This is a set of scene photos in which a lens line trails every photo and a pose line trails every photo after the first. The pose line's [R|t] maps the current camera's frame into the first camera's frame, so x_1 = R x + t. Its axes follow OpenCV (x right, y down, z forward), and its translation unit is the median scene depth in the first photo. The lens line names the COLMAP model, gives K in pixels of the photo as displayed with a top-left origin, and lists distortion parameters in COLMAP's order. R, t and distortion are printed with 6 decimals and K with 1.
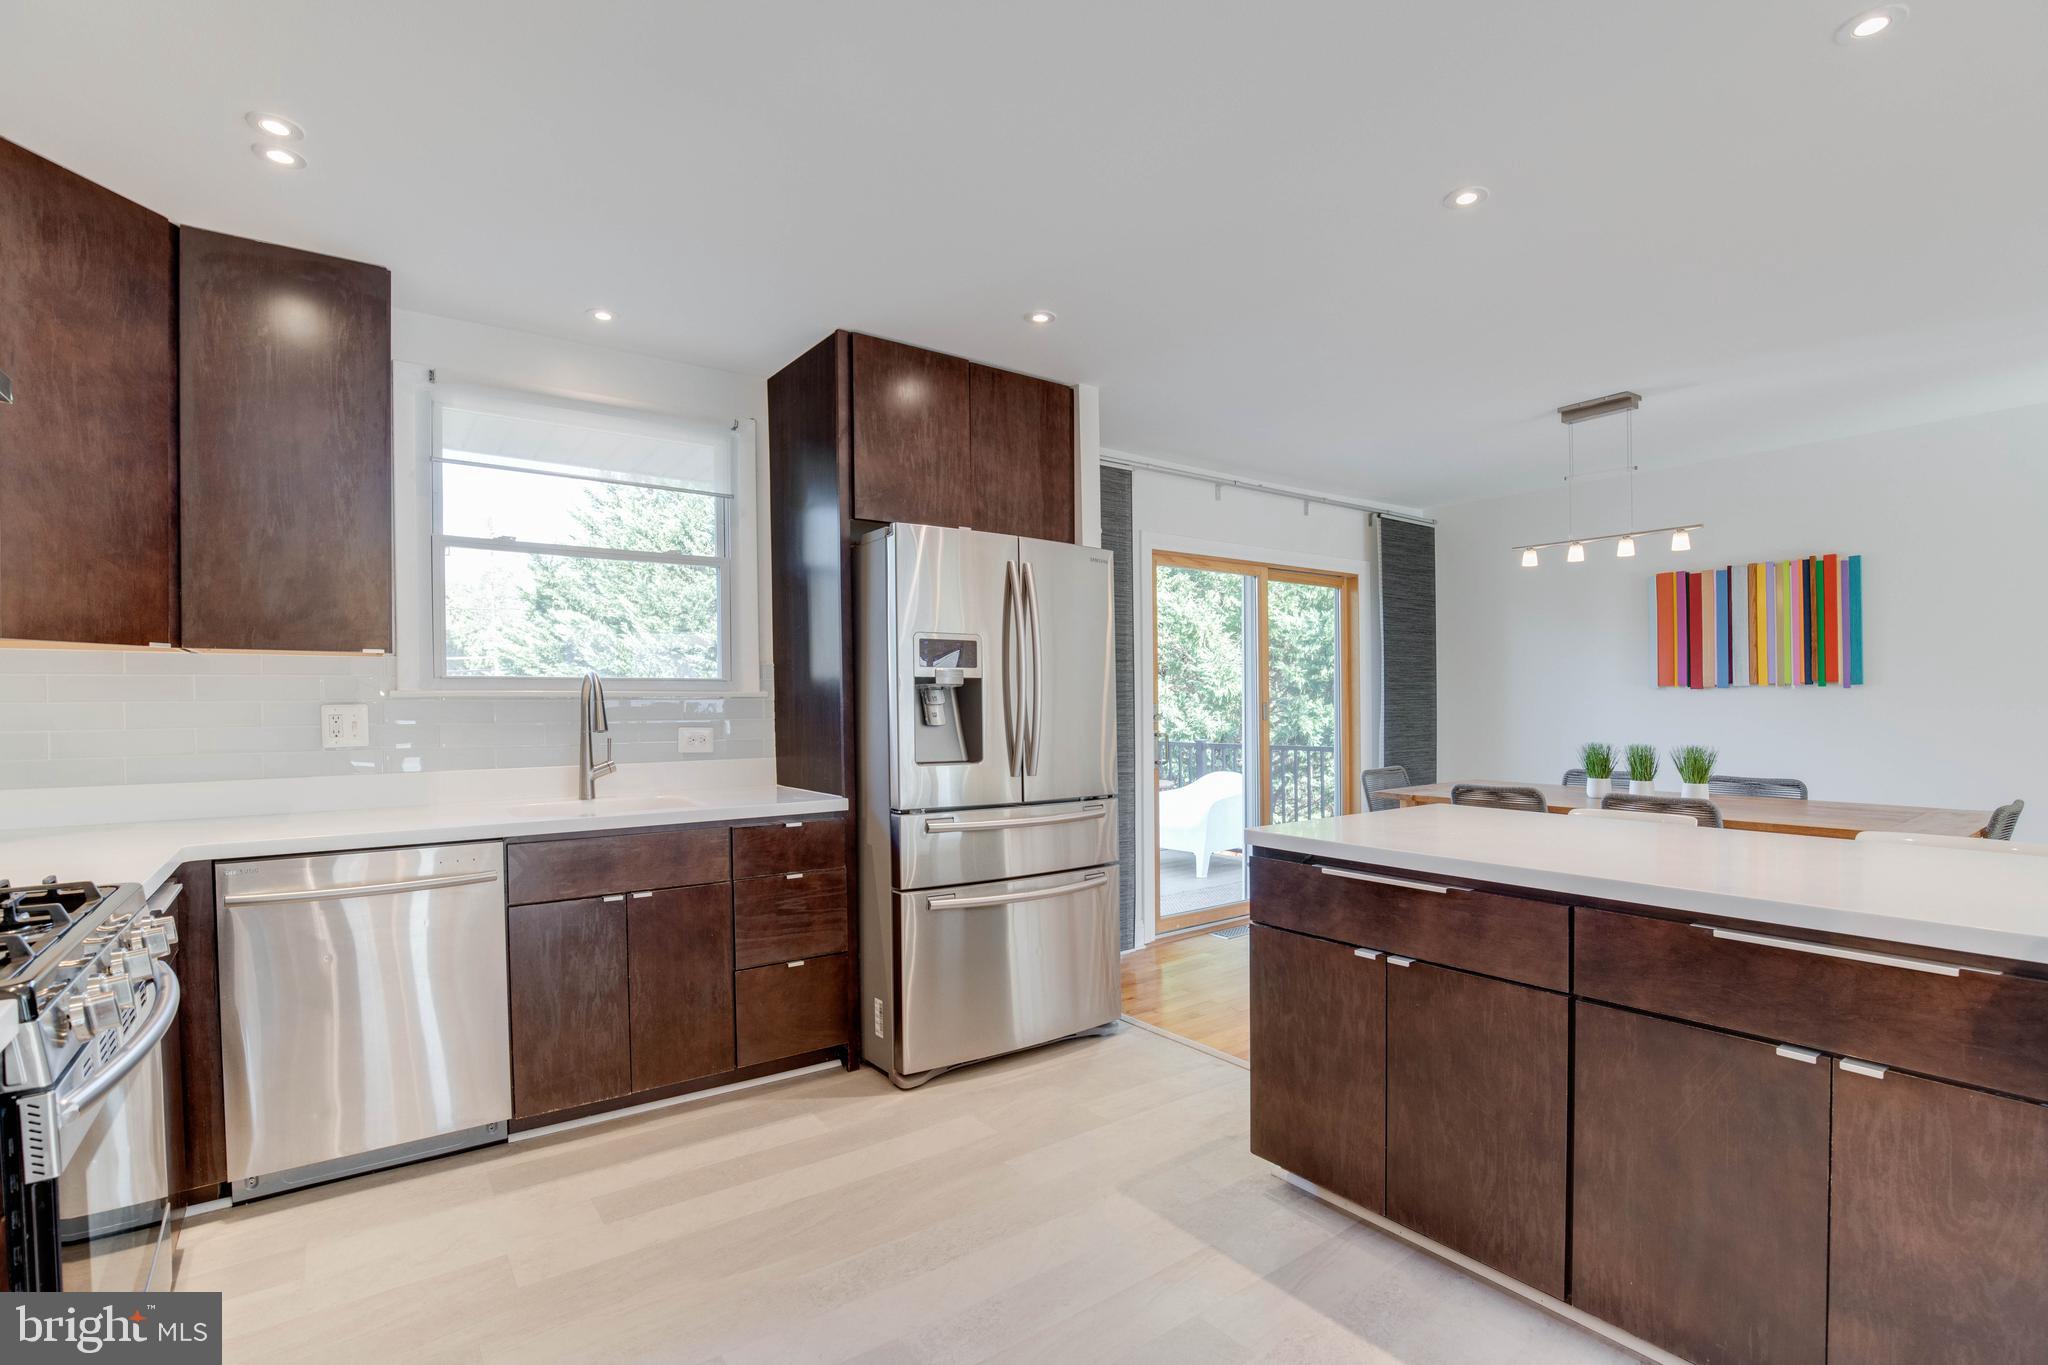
lens RADIAL K [[938.9, 0, 1009.4], [0, 938.9, 678.5], [0, 0, 1]] dist [-0.047596, 0.000456]
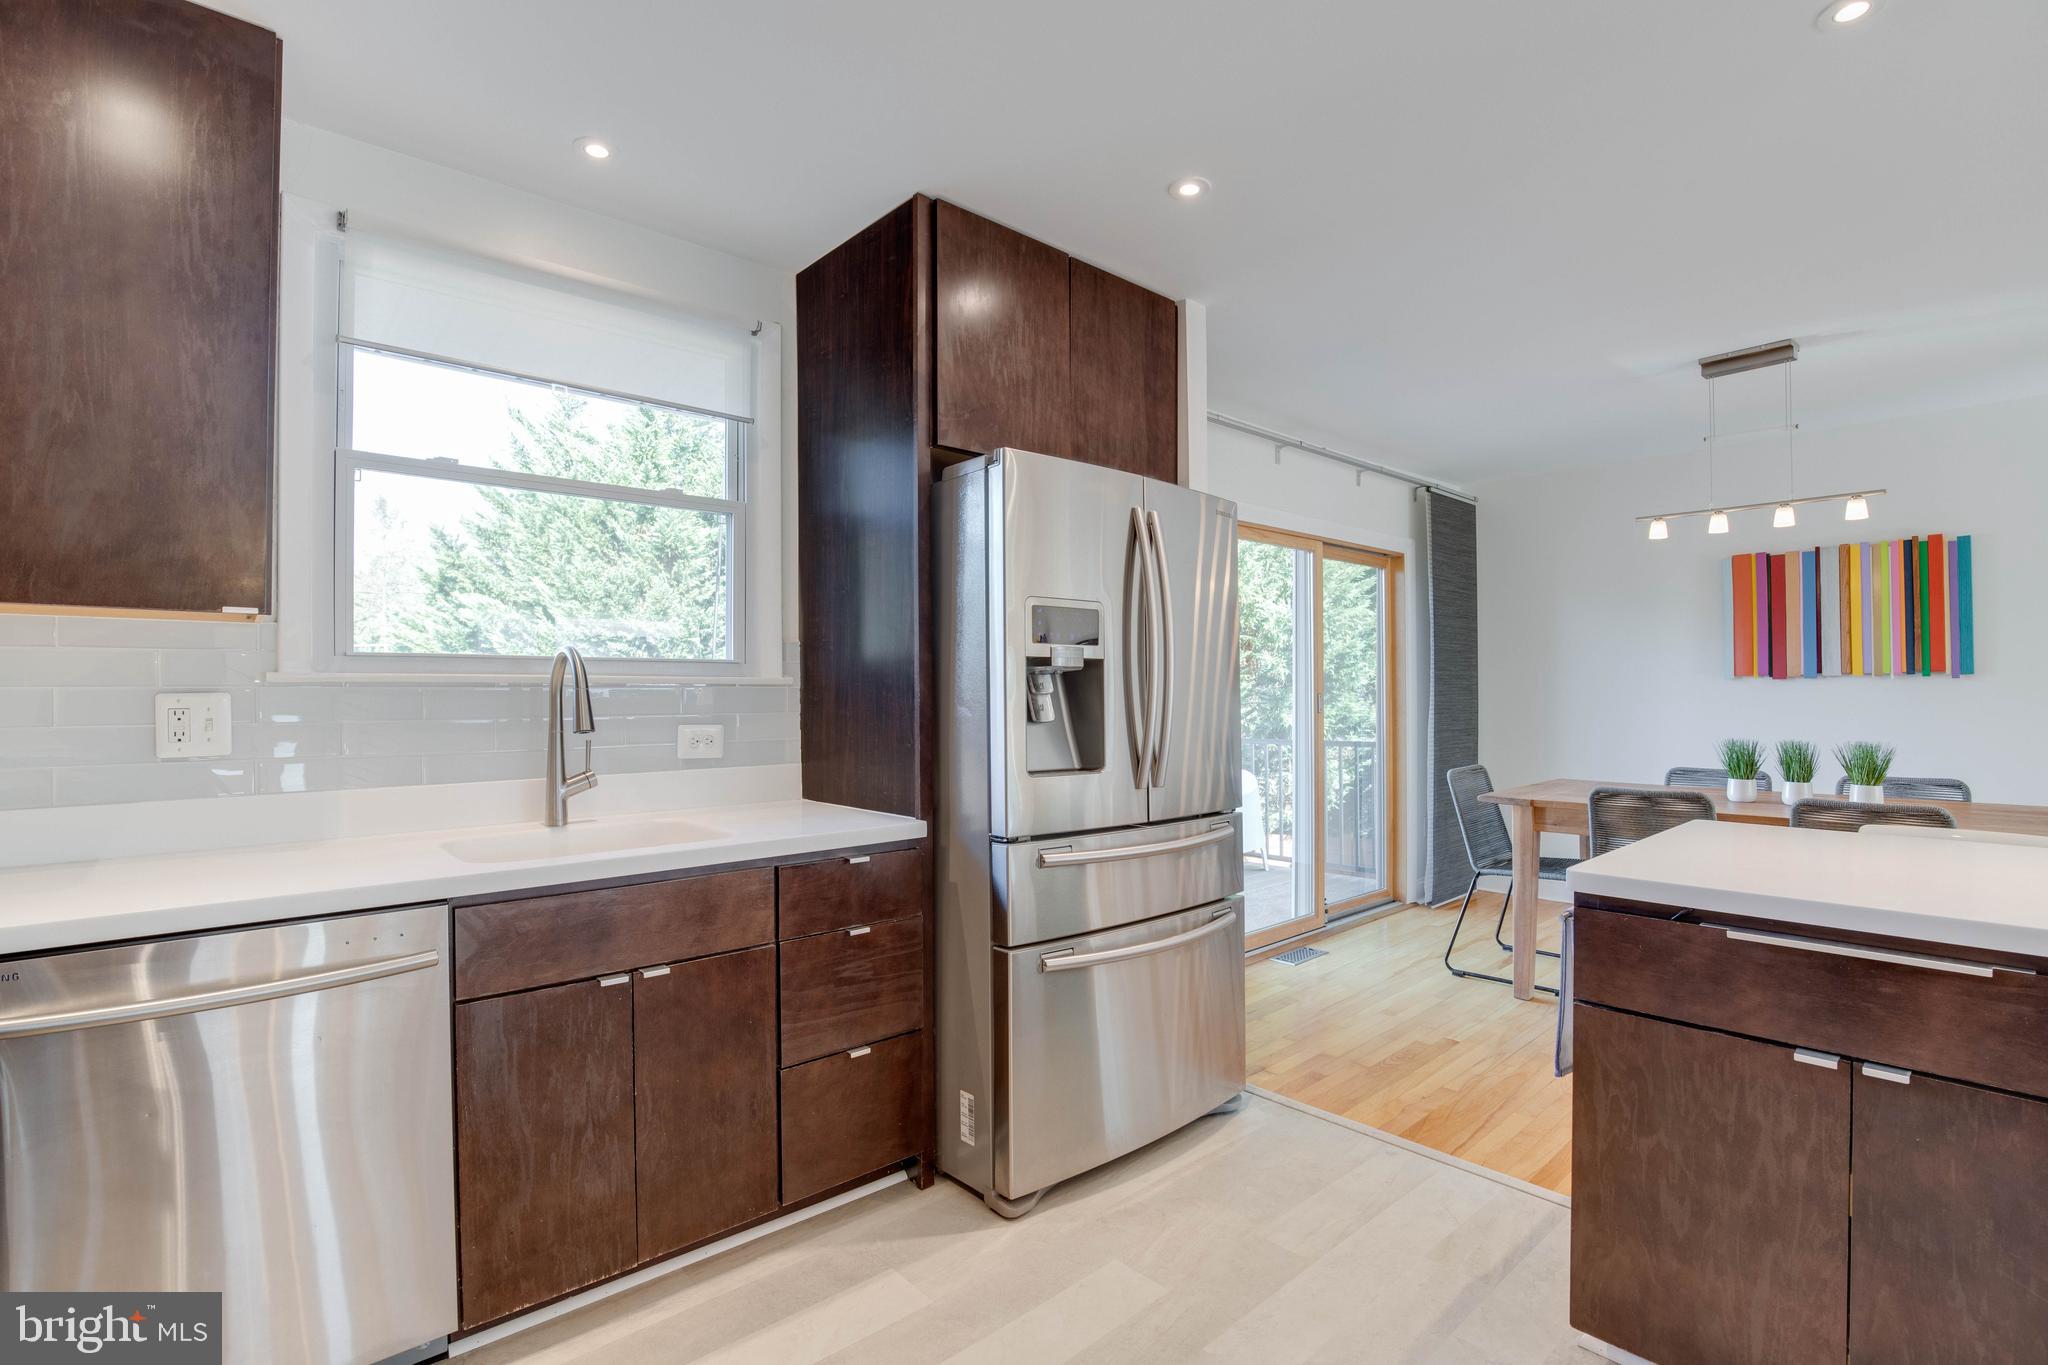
lens RADIAL K [[940.4, 0, 1021.2], [0, 940.4, 651.6], [0, 0, 1]] dist [-0.046949, 0.008003]
pose [[0.995444, 0.005774, 0.095178, -0.168425], [-0.003868, 0.999789, -0.020194, 0.008559], [-0.095274, 0.019734, 0.995255, 0.251711]]
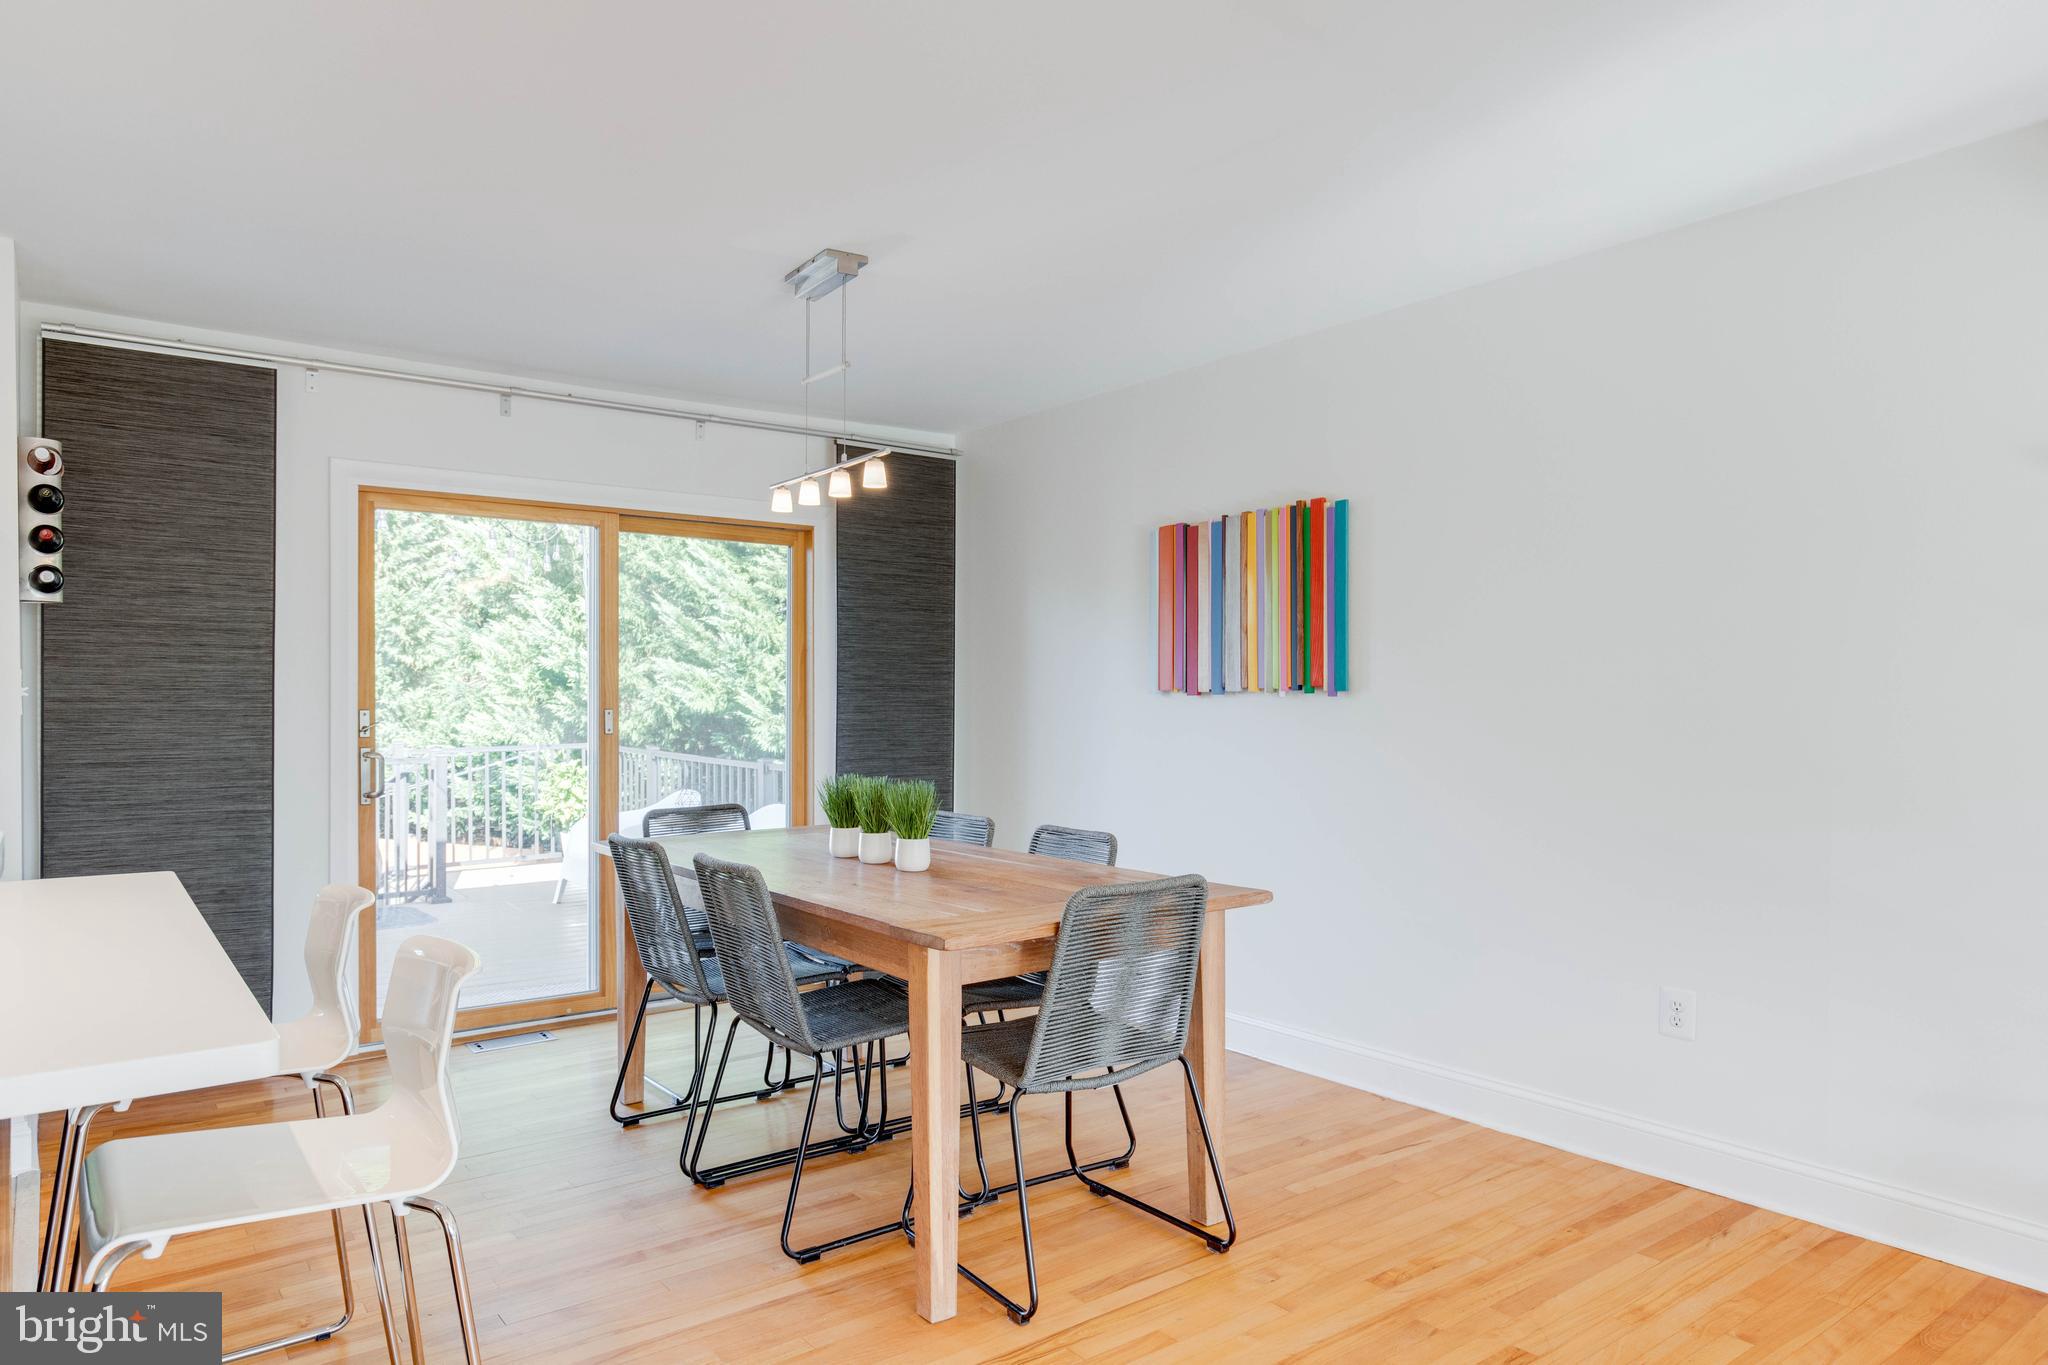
lens RADIAL K [[1281.3, 0, 1024.0], [0, 1281.3, 682.5], [0, 0, 1]] dist [-0.001802, 0.000027]
pose [[0.999727, 0.008102, 0.021912, 1.008722], [-0.008332, 0.999911, 0.010452, -0.011802], [-0.021826, -0.010631, 0.999705, 0.080169]]
